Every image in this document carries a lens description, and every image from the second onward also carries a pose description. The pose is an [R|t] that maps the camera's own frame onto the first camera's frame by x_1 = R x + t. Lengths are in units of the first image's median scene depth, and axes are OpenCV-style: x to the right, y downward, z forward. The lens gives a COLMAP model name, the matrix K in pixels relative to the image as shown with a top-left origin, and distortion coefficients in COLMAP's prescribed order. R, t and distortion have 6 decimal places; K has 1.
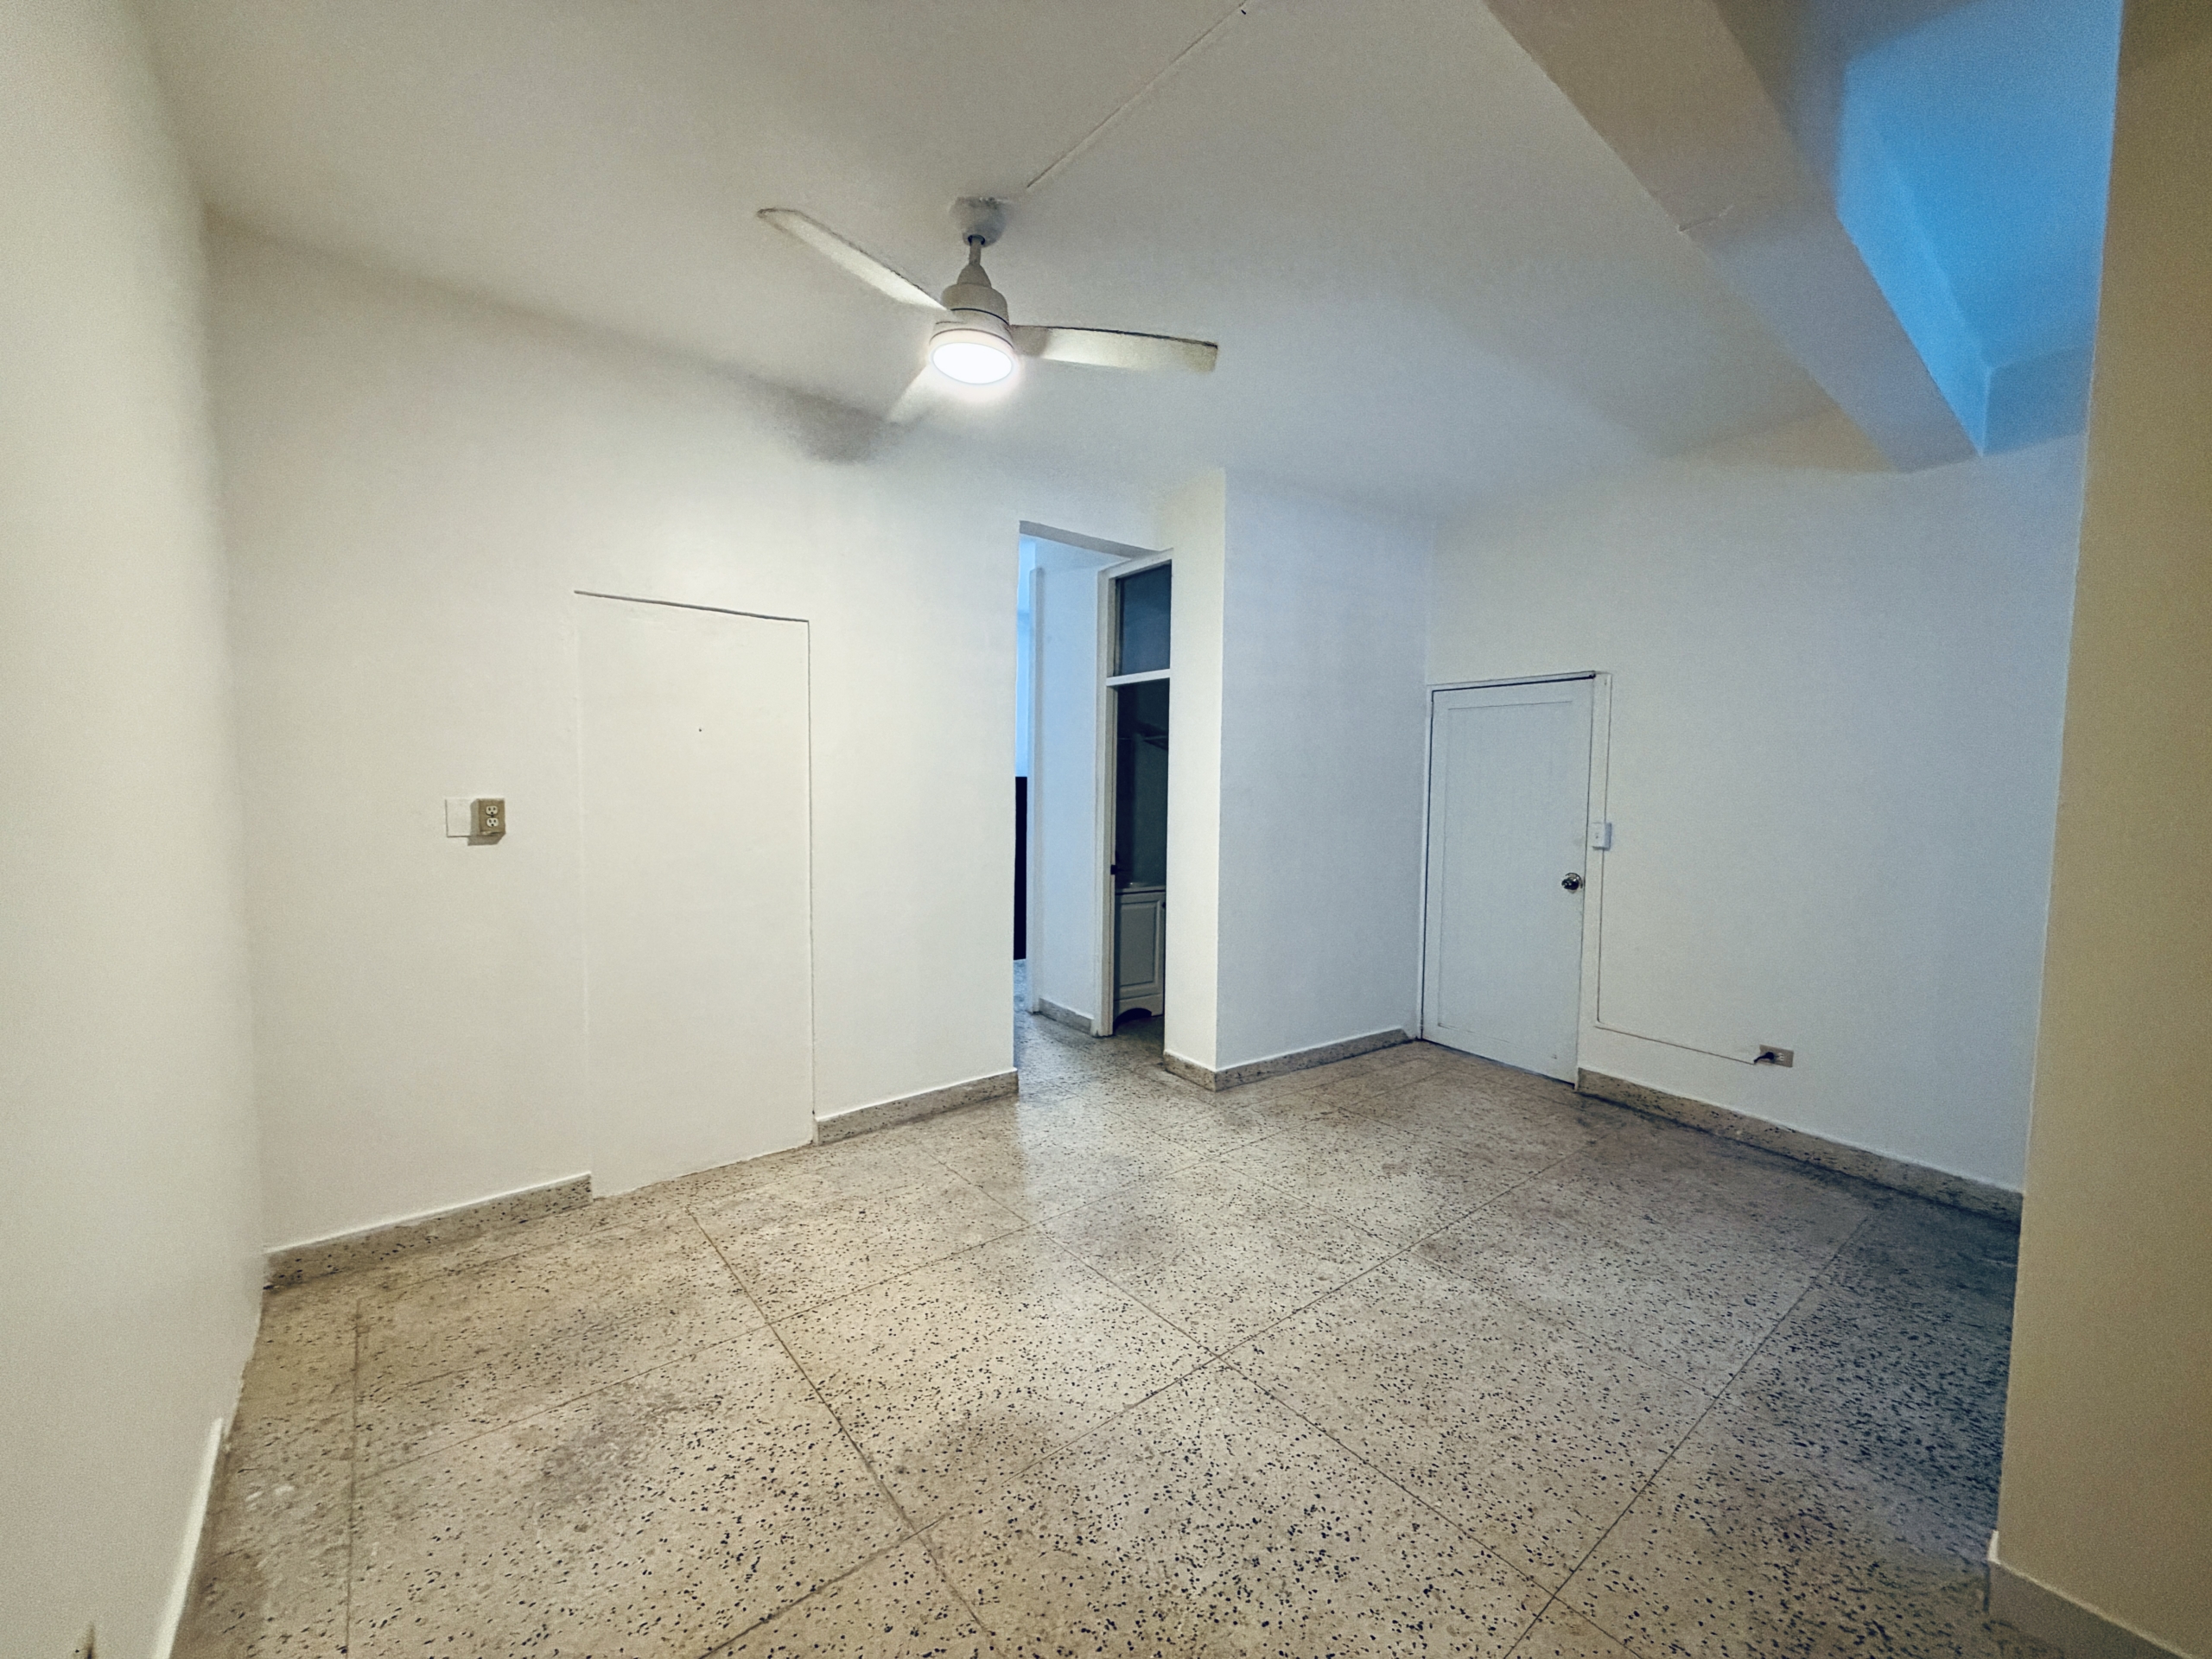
lens RADIAL K [[887.2, 0, 1110.6], [0, 887.2, 830.5], [0, 0, 1]] dist [-0.000066, -0.000024]
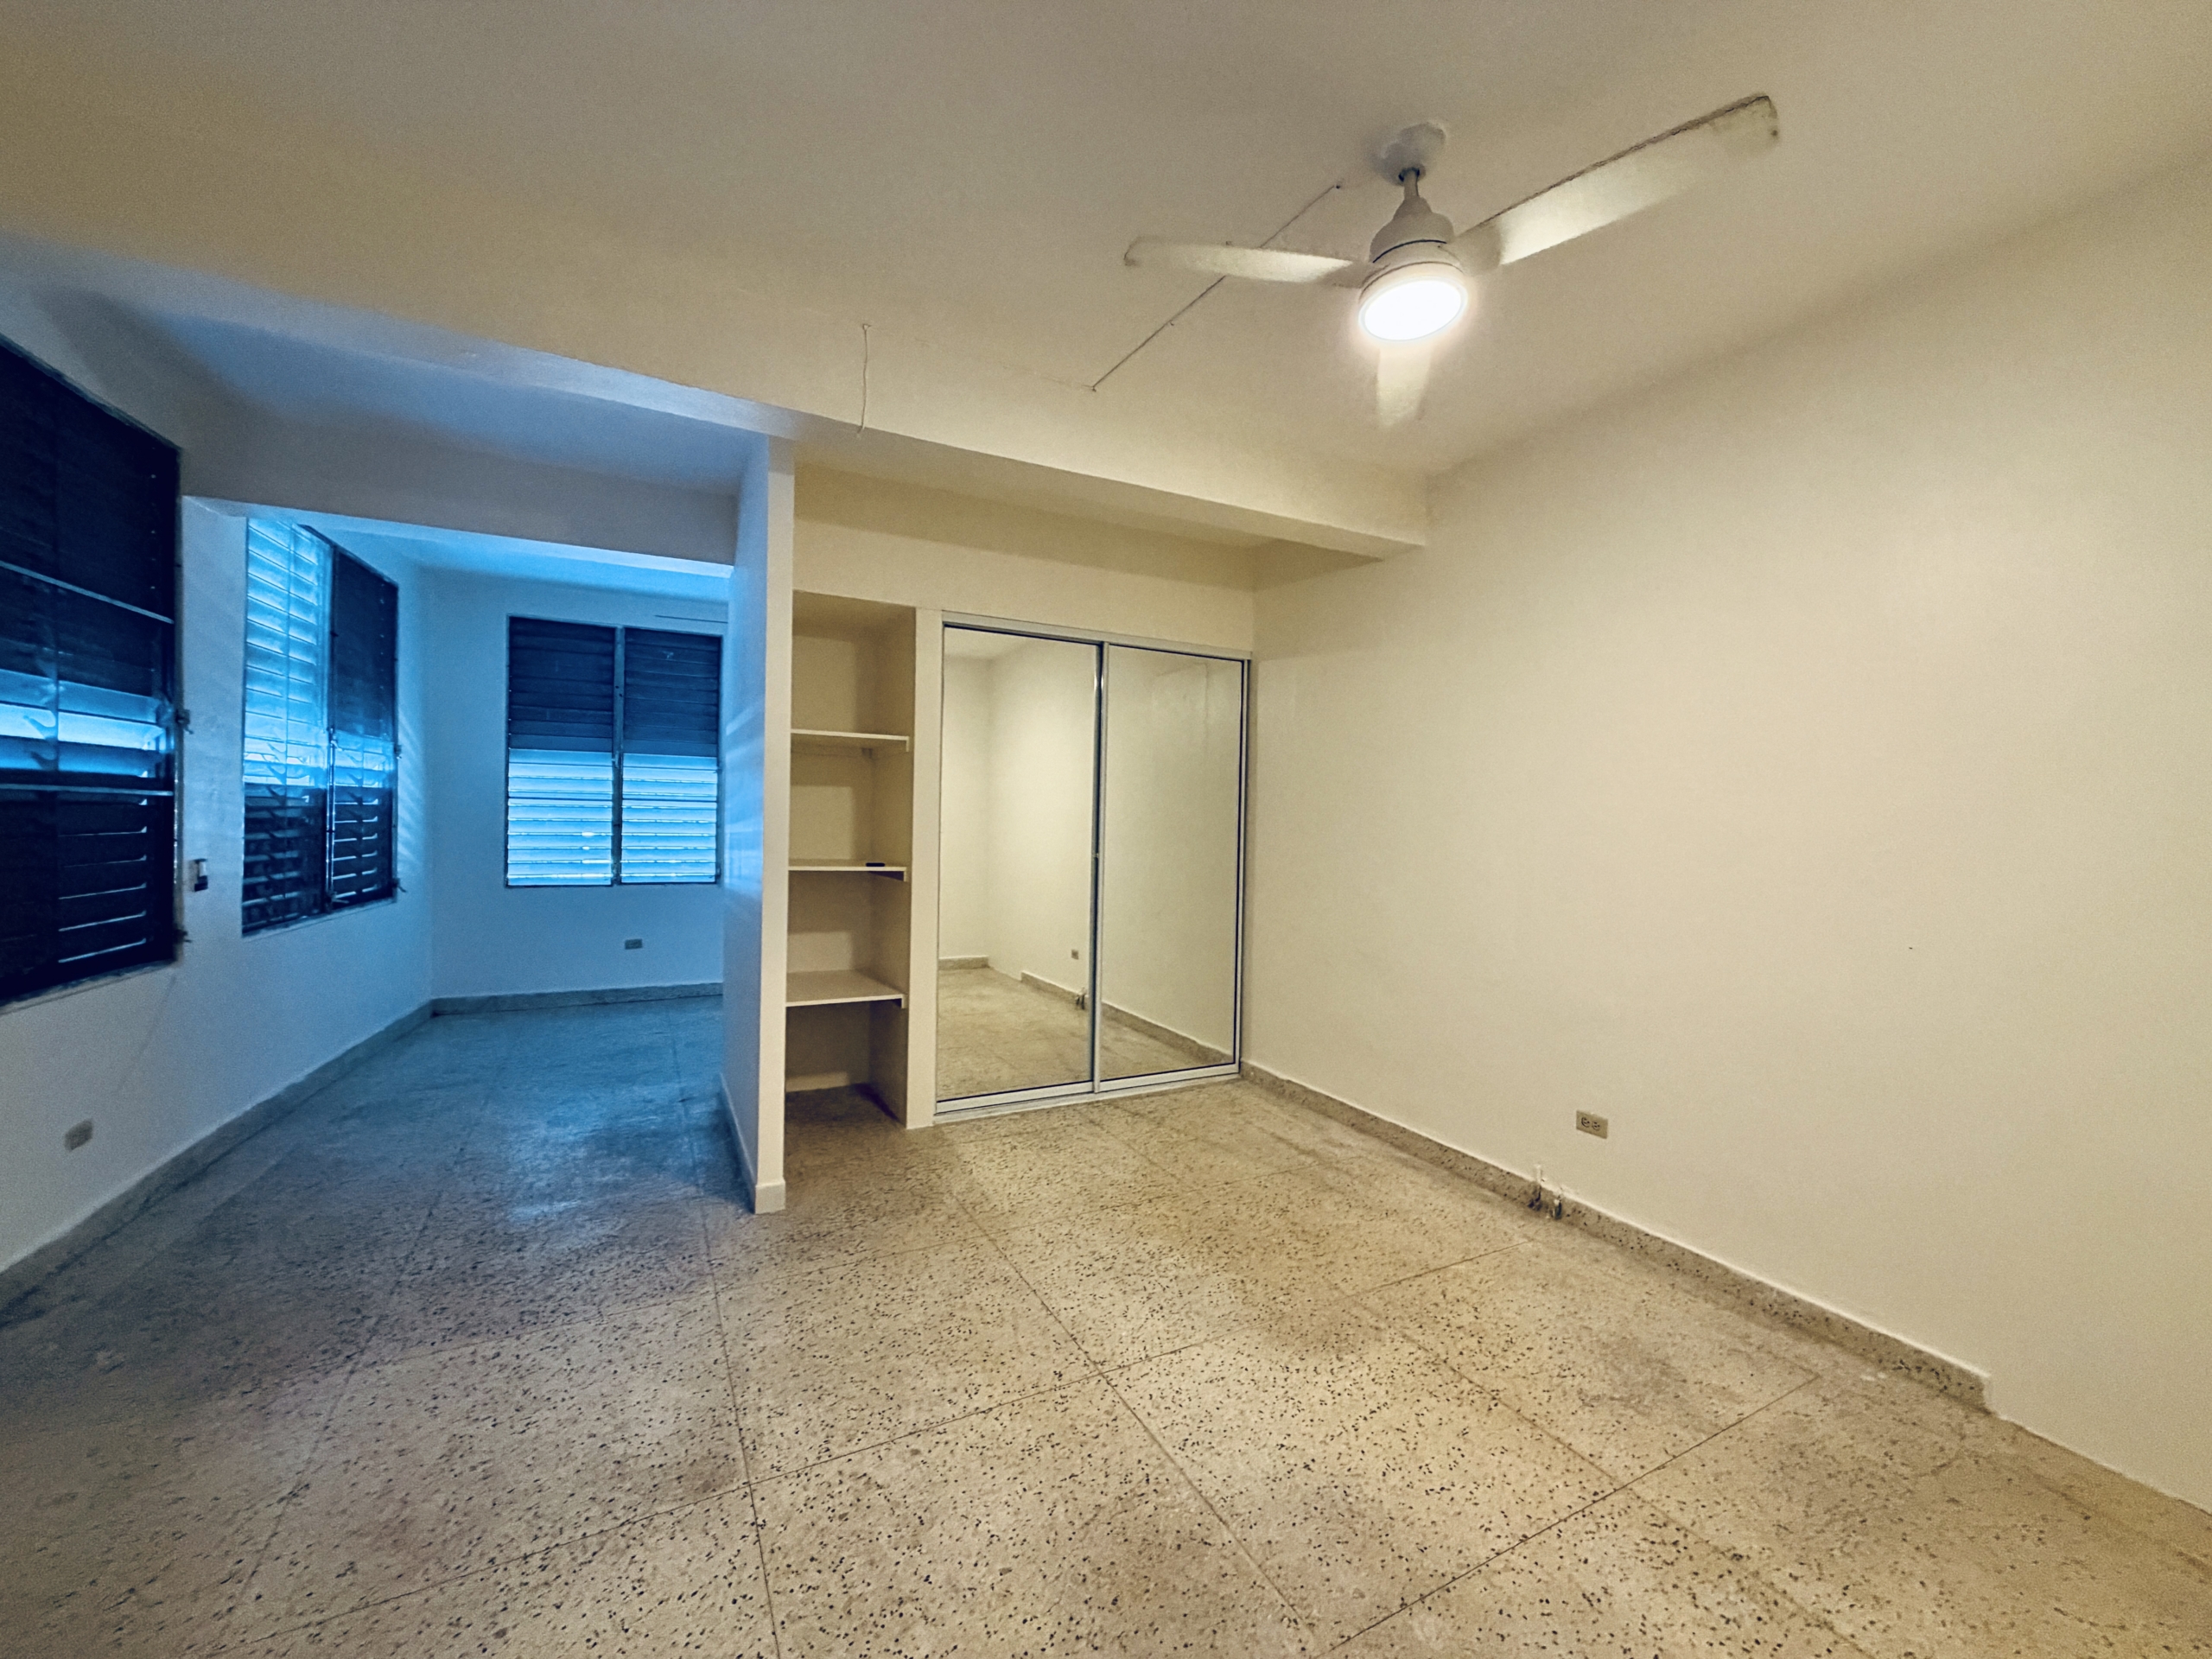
lens RADIAL K [[887.2, 0, 1105.0], [0, 887.2, 823.8], [0, 0, 1]] dist [-0.000066, -0.000024]
pose [[-0.979737, -0.034279, 0.197334, -0.059197], [-0.019415, 0.996859, 0.076776, -0.104831], [-0.199346, 0.071389, -0.977325, 1.910919]]
